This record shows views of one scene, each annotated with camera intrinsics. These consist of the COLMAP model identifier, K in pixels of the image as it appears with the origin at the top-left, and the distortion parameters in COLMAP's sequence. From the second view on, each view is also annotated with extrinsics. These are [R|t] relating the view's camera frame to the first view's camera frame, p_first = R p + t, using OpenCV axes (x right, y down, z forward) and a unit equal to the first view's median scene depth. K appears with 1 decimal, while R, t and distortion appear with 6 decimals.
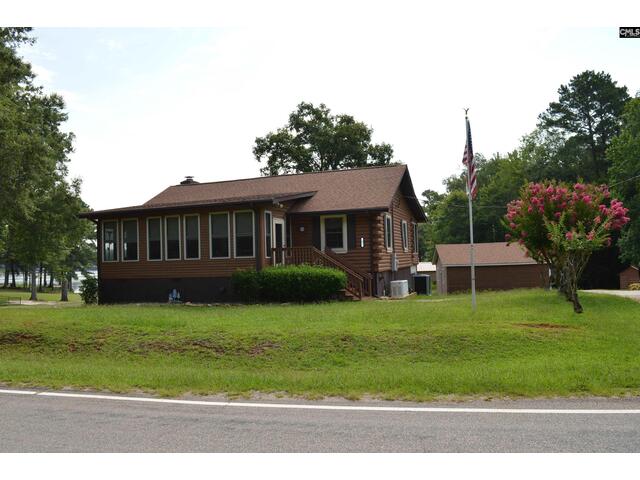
lens RADIAL K [[521.5, 0, 310.4], [0, 521.5, 238.8], [0, 0, 1]] dist [-0.075437, 0.001706]
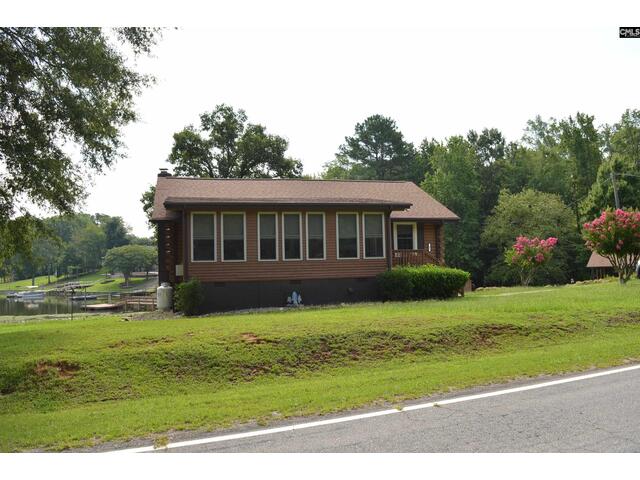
lens RADIAL K [[521.5, 0, 310.4], [0, 521.5, 238.8], [0, 0, 1]] dist [-0.075437, 0.001706]
pose [[0.820857, 0.040677, 0.569683, -0.764222], [-0.023641, 0.999026, -0.037270, 0.036357], [-0.570644, 0.017125, 0.821019, 0.214105]]
